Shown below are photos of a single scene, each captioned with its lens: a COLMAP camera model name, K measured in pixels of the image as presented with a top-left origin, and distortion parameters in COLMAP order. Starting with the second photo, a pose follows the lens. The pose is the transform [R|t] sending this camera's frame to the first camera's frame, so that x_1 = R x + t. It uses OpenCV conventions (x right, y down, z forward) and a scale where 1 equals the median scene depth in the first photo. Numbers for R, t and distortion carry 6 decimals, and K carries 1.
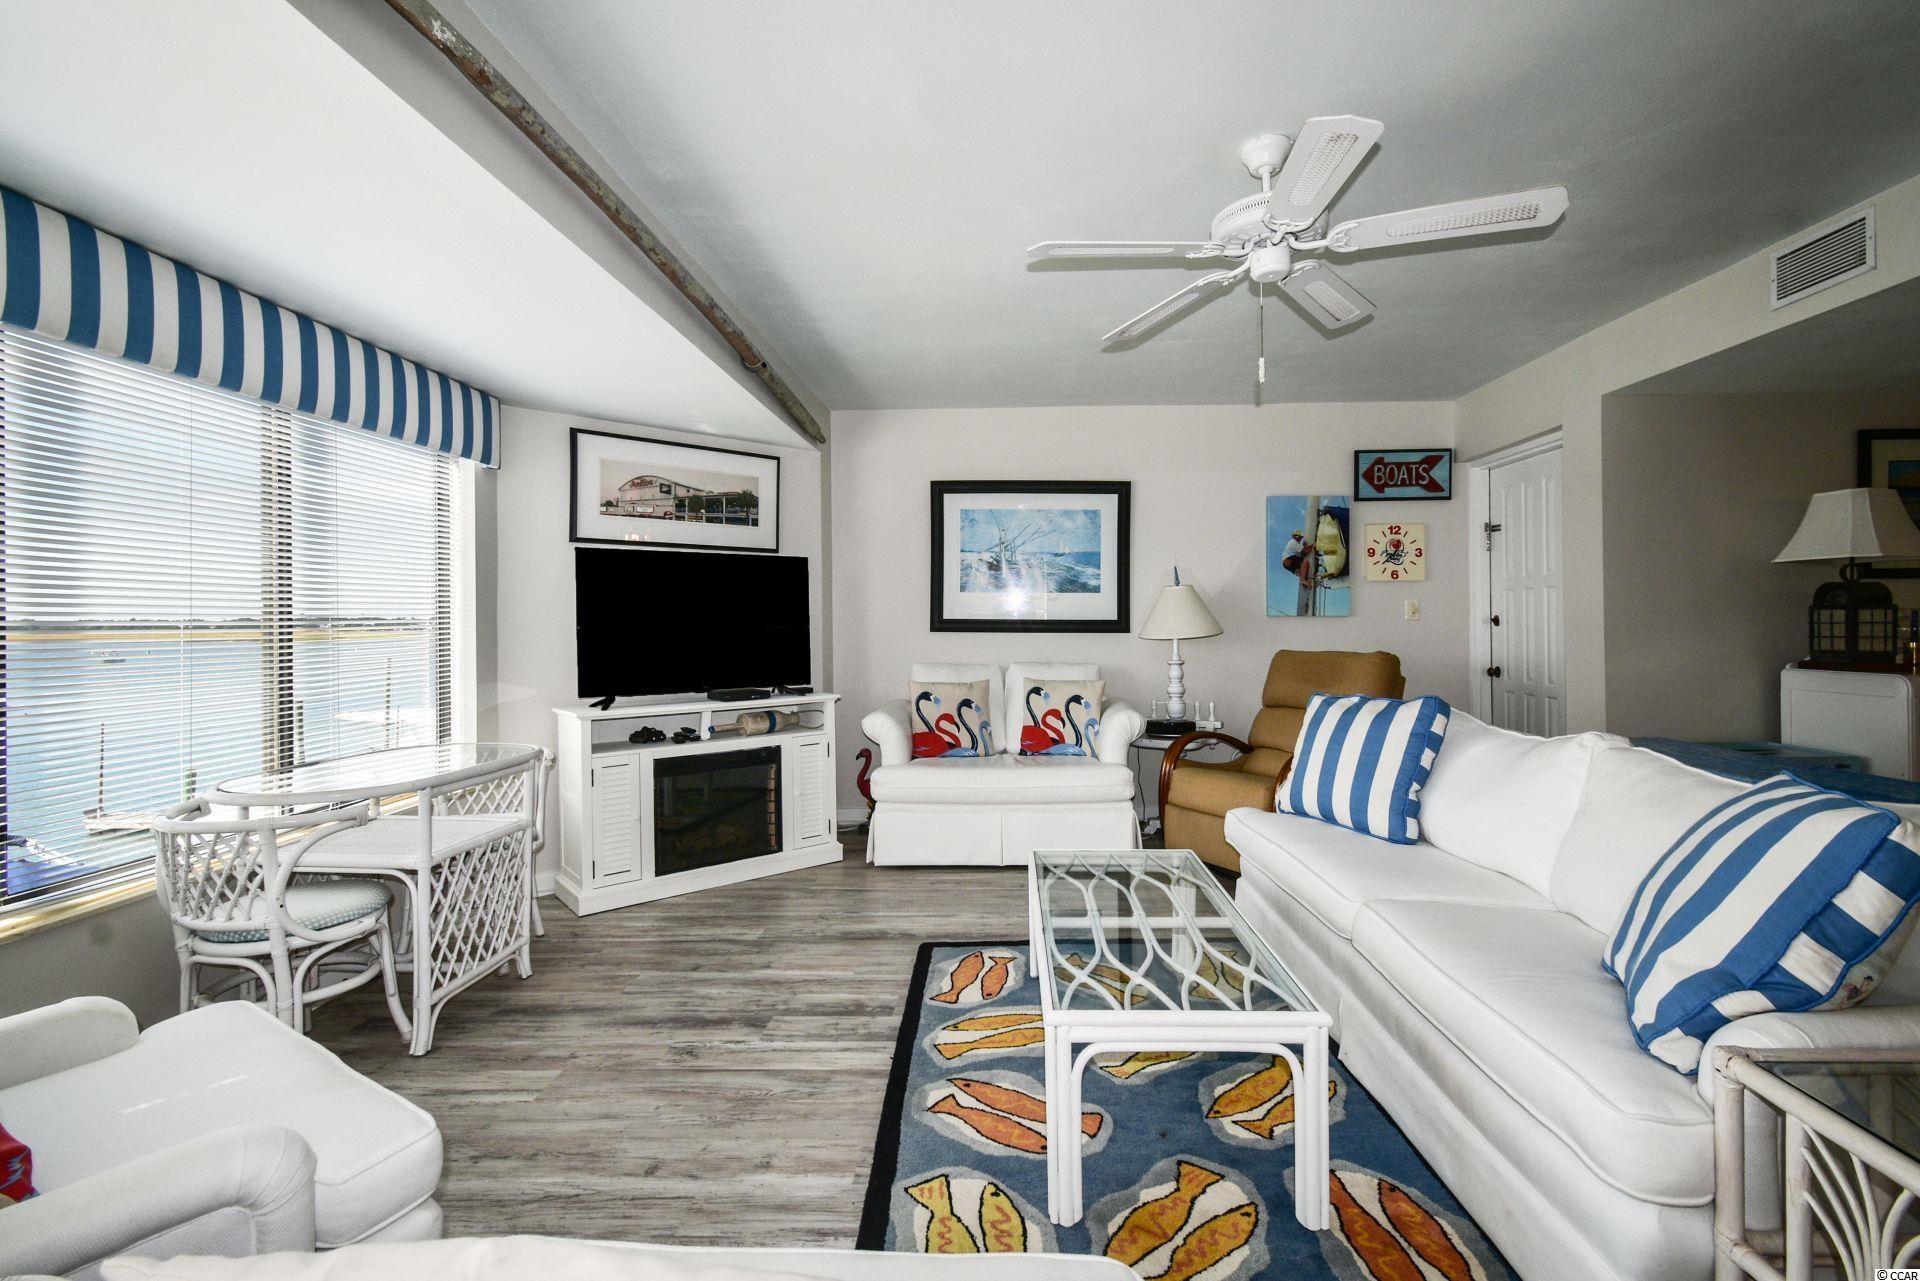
lens RADIAL K [[865.4, 0, 986.0], [0, 865.4, 618.6], [0, 0, 1]] dist [0.009767, -0.002013]
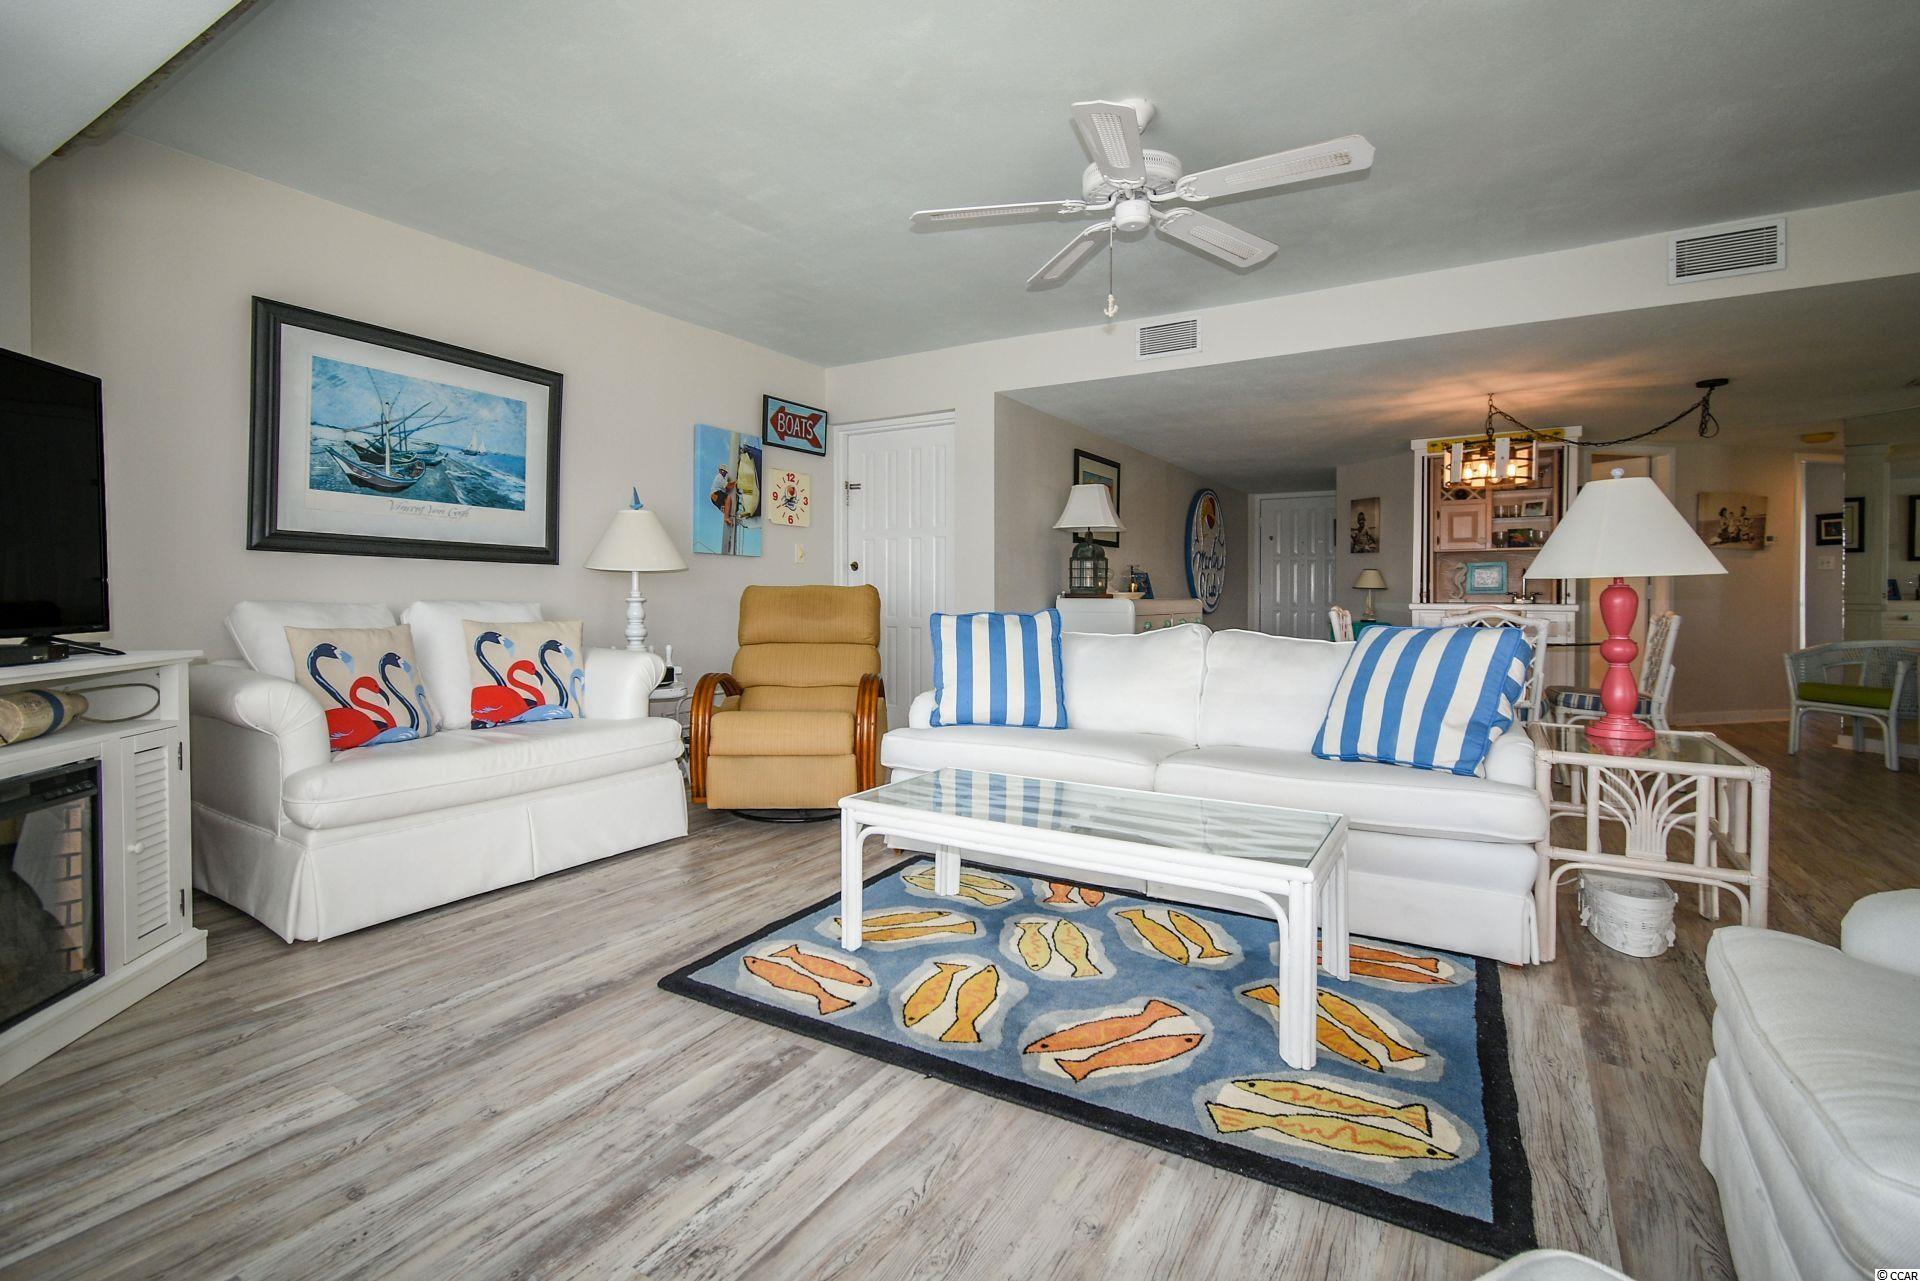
lens RADIAL K [[865.4, 0, 952.0], [0, 865.4, 618.7], [0, 0, 1]] dist [0.009767, -0.002013]
pose [[0.495182, -0.014078, 0.868675, -0.403911], [-0.014494, 0.999596, 0.024462, 0.047795], [-0.868668, -0.024704, 0.494778, 0.333110]]
